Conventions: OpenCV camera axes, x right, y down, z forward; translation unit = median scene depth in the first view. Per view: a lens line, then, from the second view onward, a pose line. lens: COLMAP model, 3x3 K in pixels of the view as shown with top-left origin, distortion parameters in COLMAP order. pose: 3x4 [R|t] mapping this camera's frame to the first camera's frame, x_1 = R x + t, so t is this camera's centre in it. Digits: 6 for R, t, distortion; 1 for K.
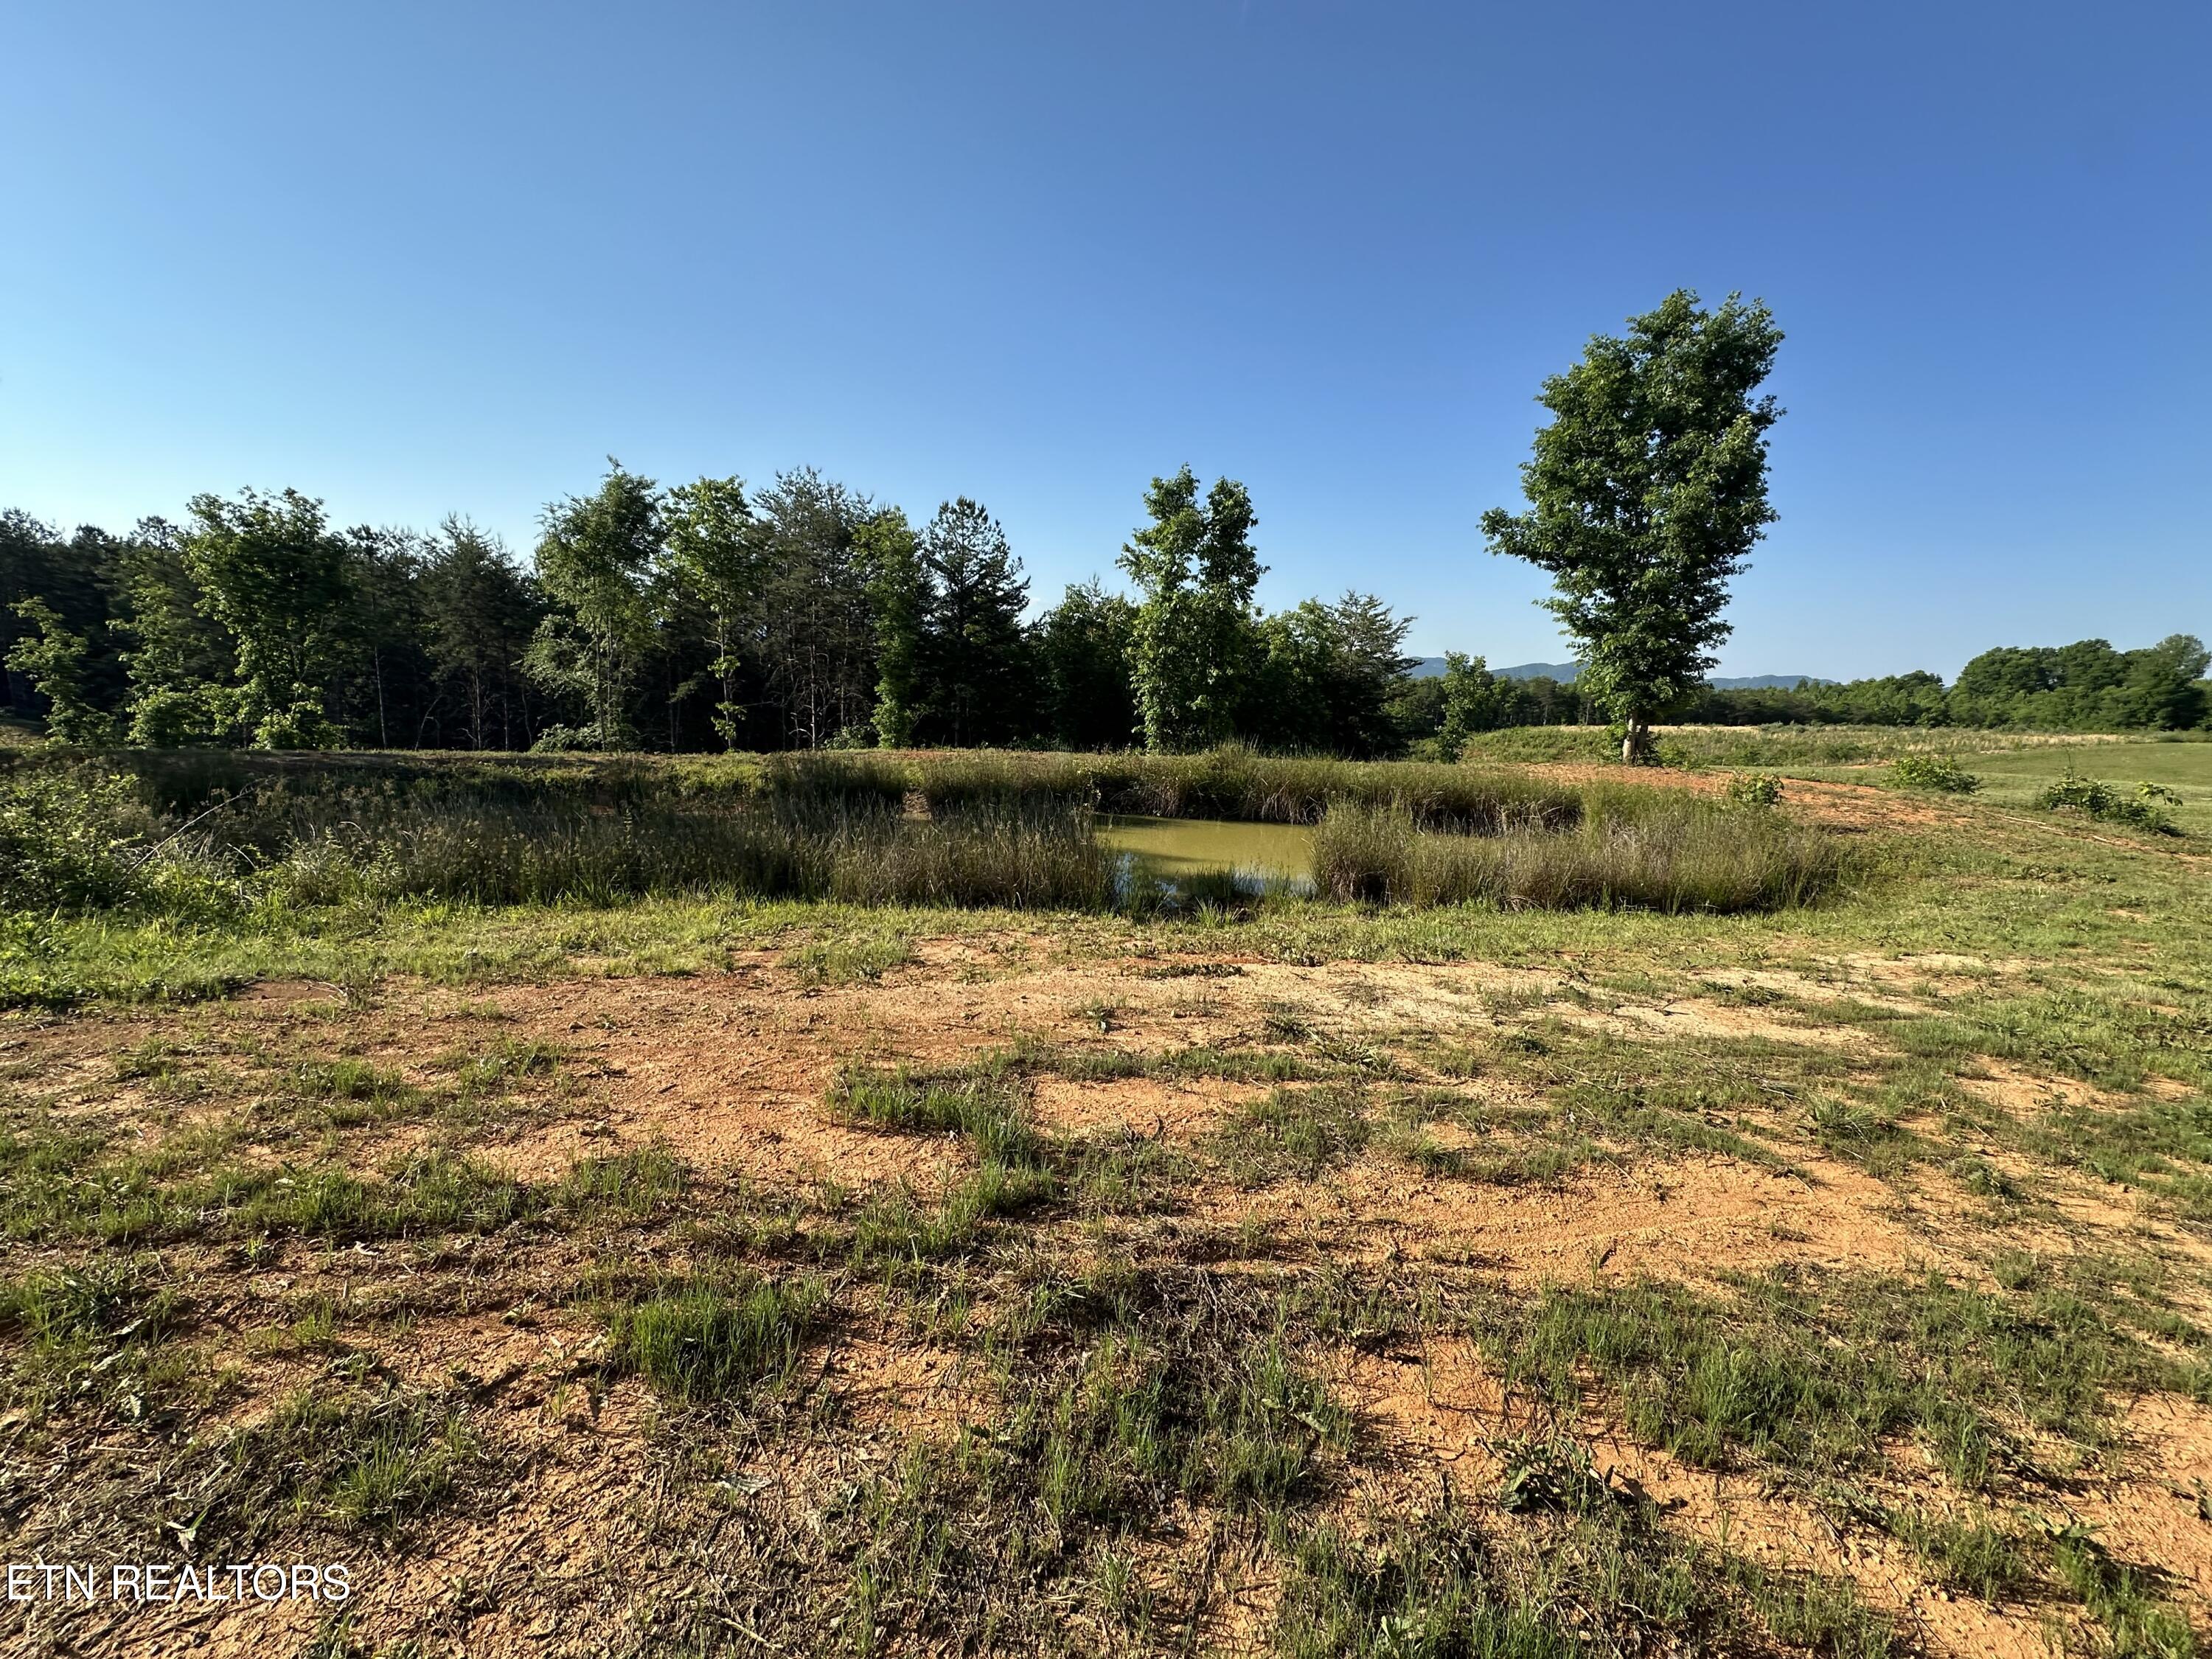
lens RADIAL K [[875.5, 0, 1107.1], [0, 875.5, 824.4], [0, 0, 1]] dist [-0.002870, 0.000159]
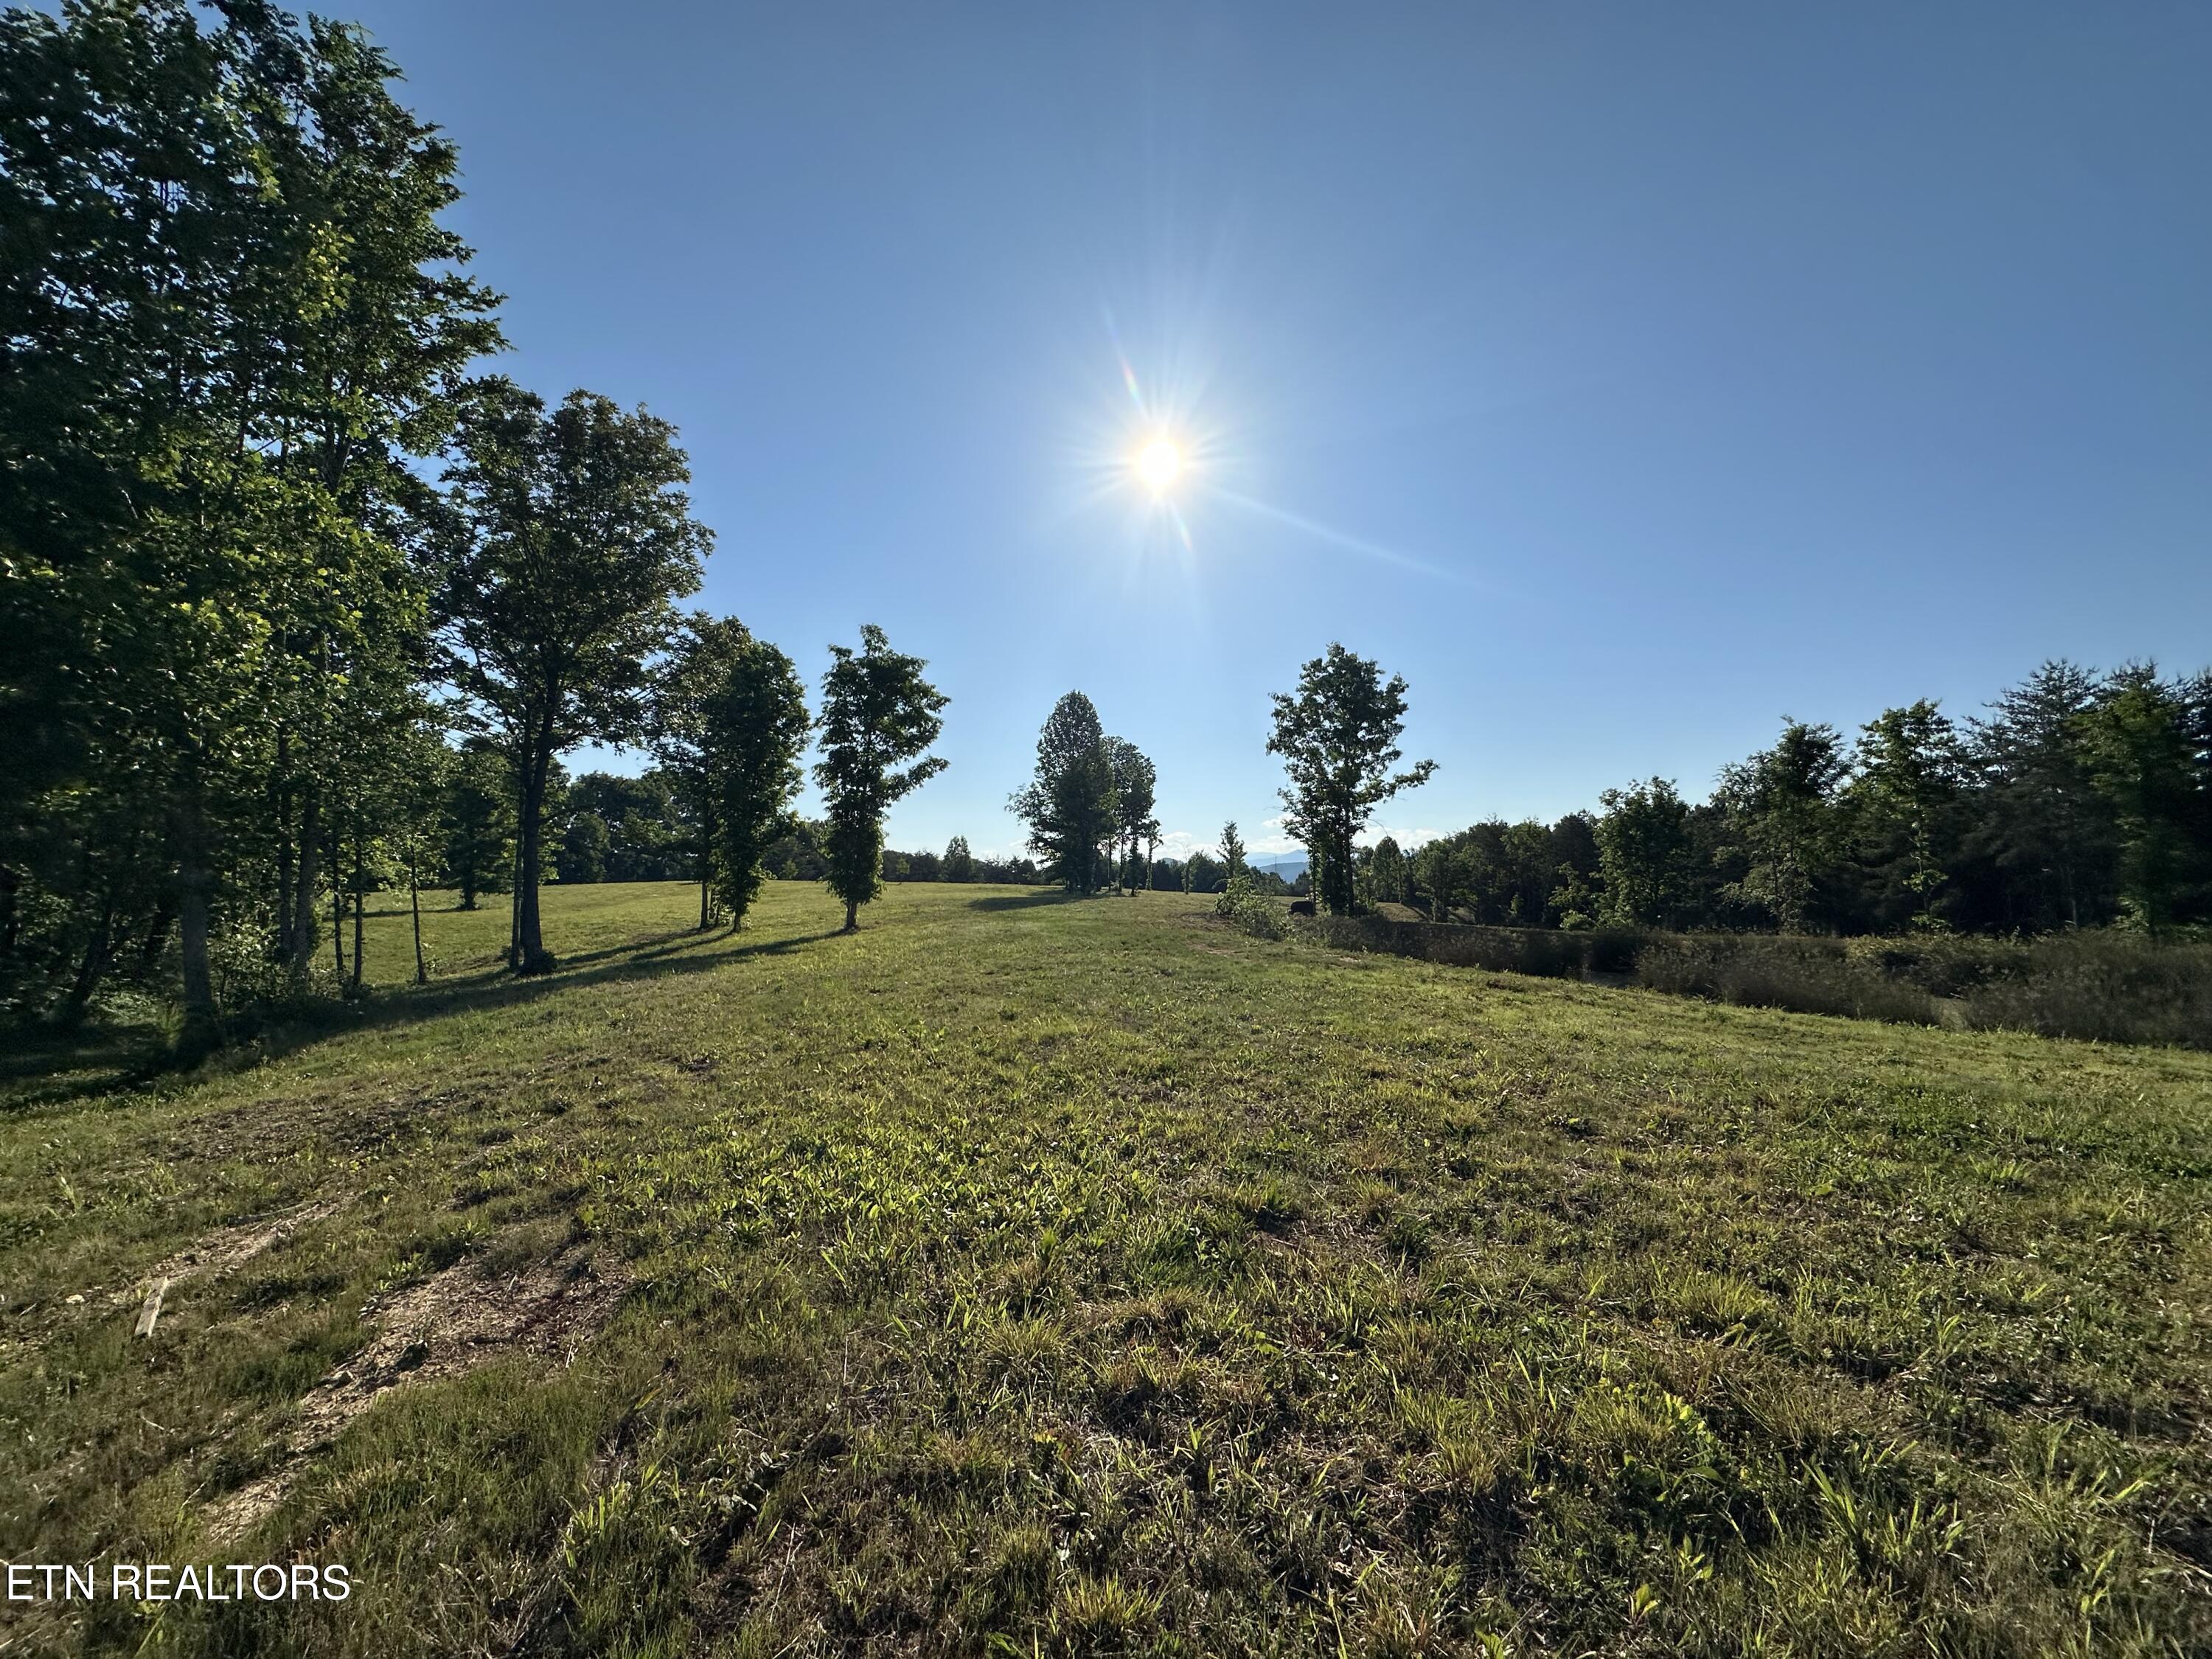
lens RADIAL K [[875.5, 0, 1106.4], [0, 875.5, 828.9], [0, 0, 1]] dist [-0.002870, 0.000159]
pose [[0.112817, -0.110404, -0.987463, 0.482003], [-0.156866, 0.979366, -0.127421, 0.040476], [0.981155, 0.169275, 0.093170, -0.032591]]
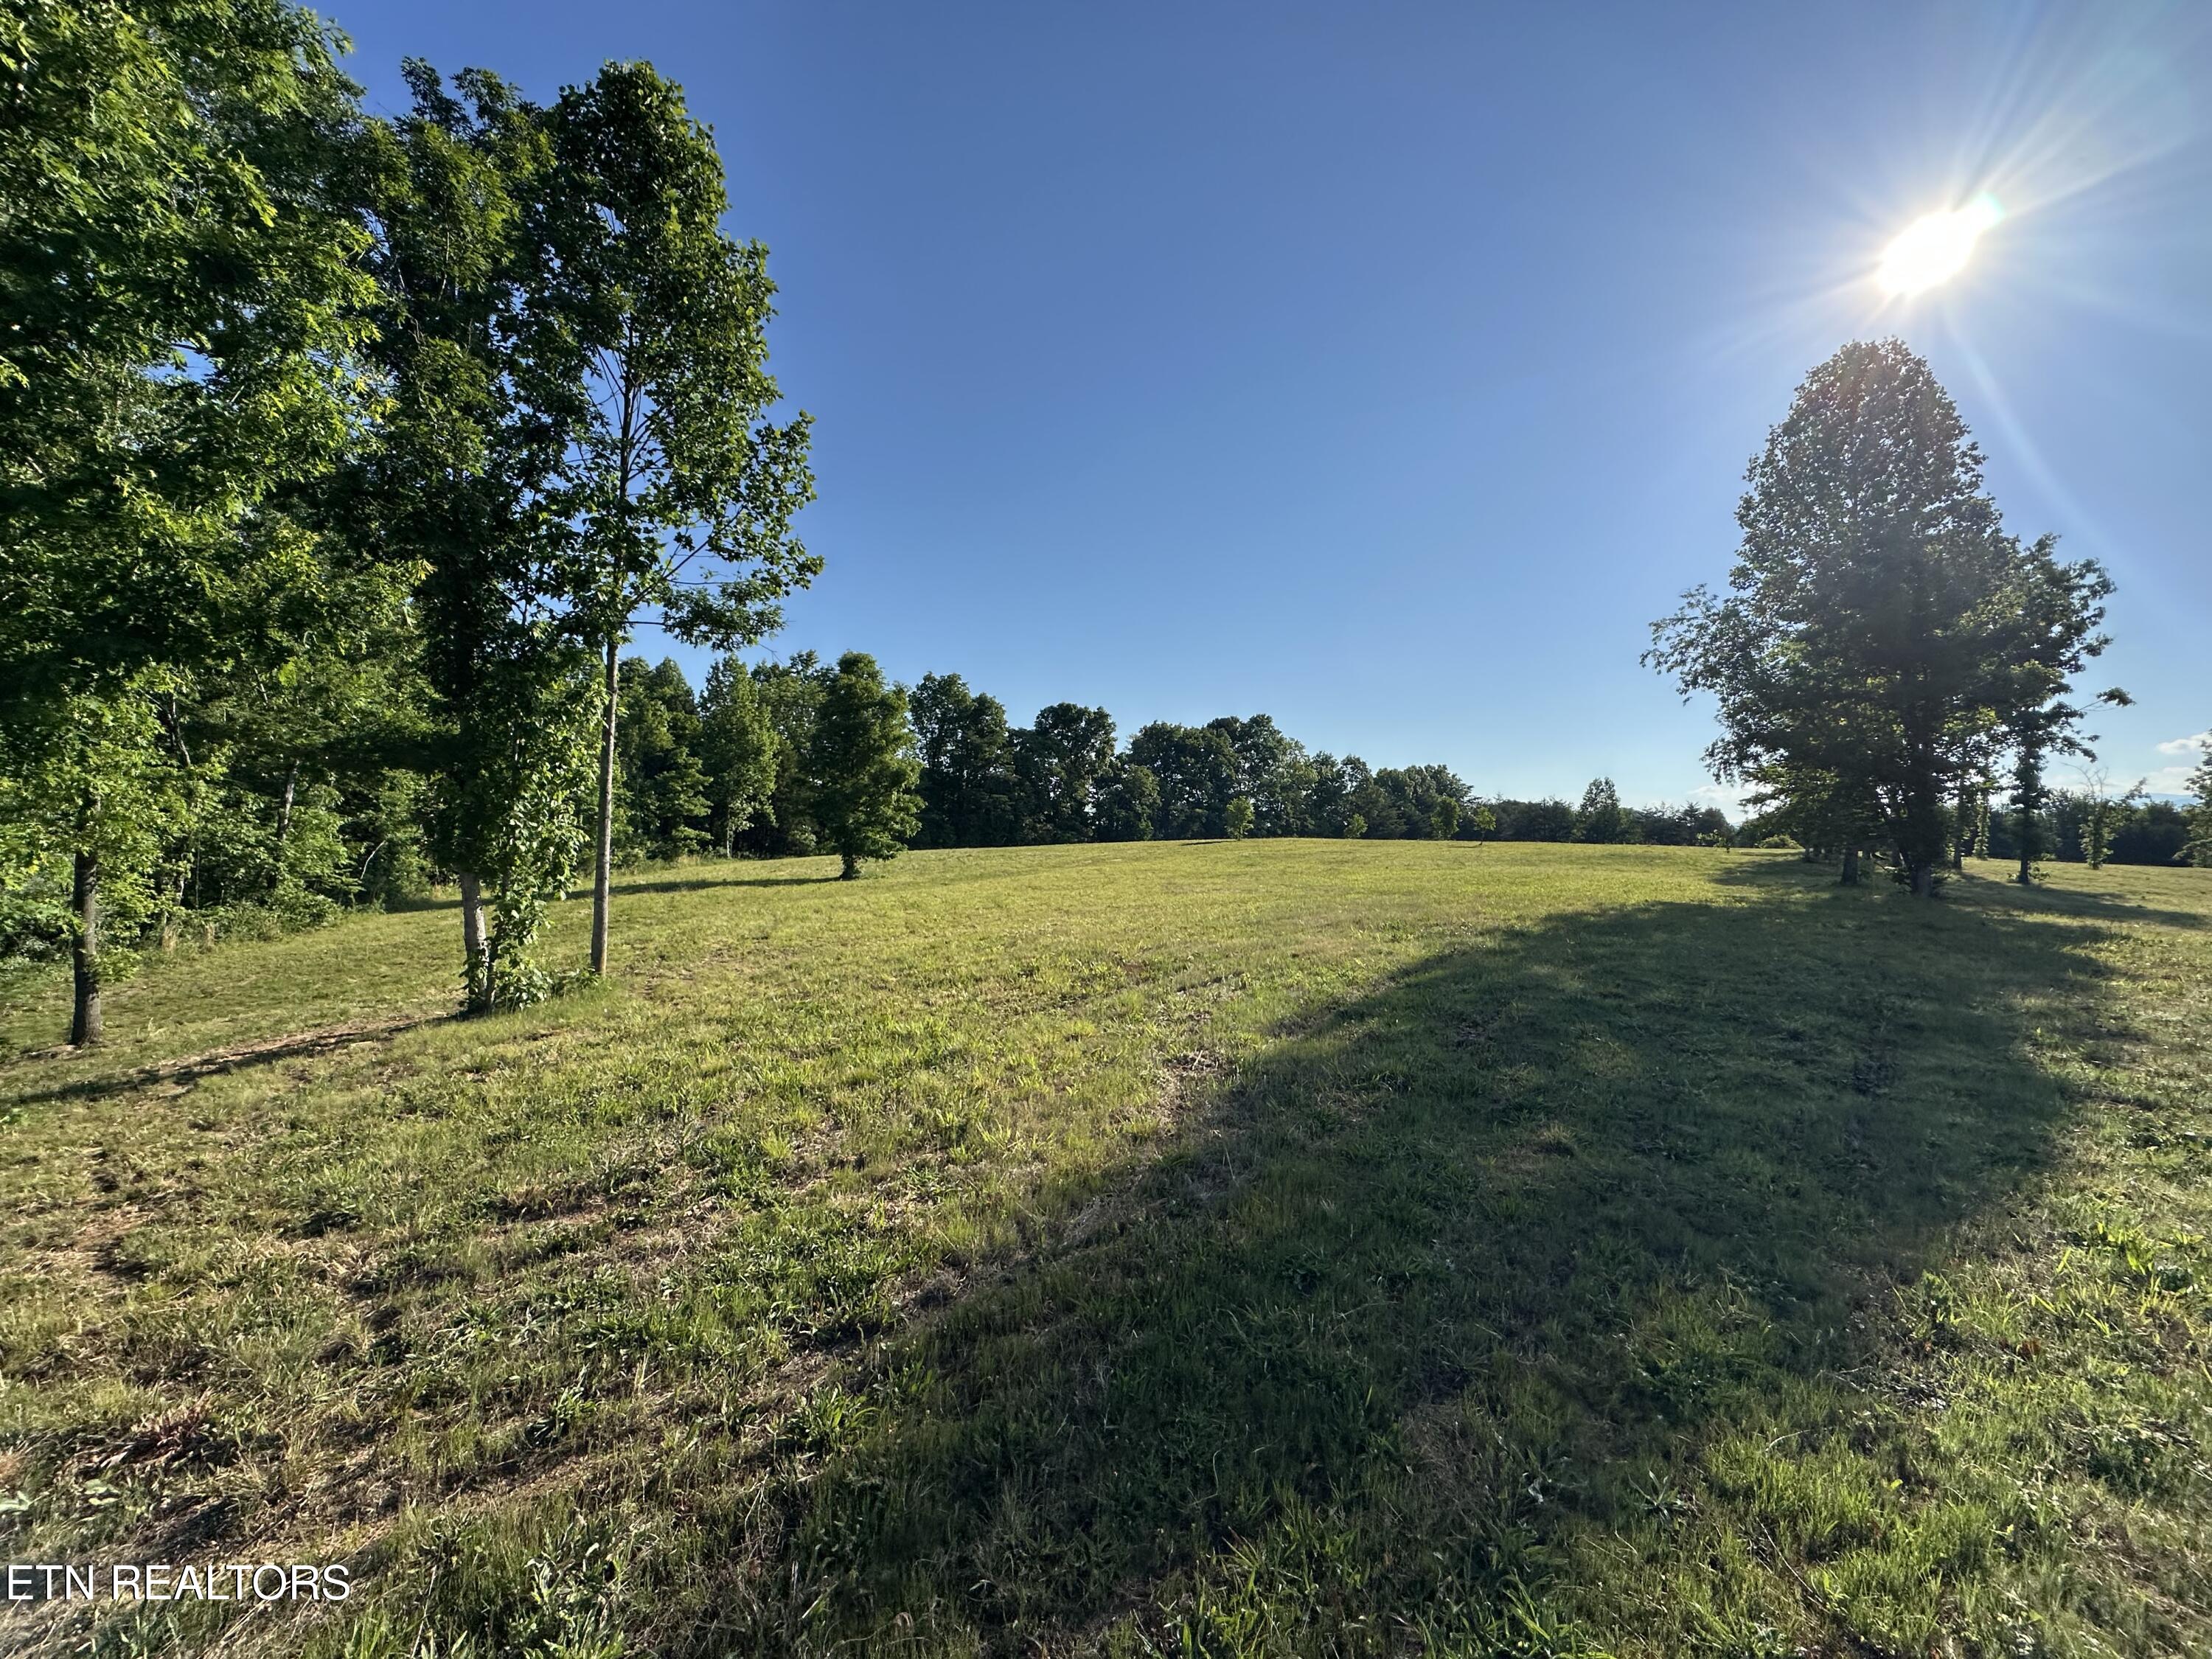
lens RADIAL K [[875.5, 0, 1105.8], [0, 875.5, 832.3], [0, 0, 1]] dist [-0.002870, 0.000159]
pose [[-0.550548, -0.055485, -0.832958, -0.526817], [-0.166868, 0.984966, 0.044682, -0.027369], [0.817956, 0.163594, -0.551530, -0.018365]]
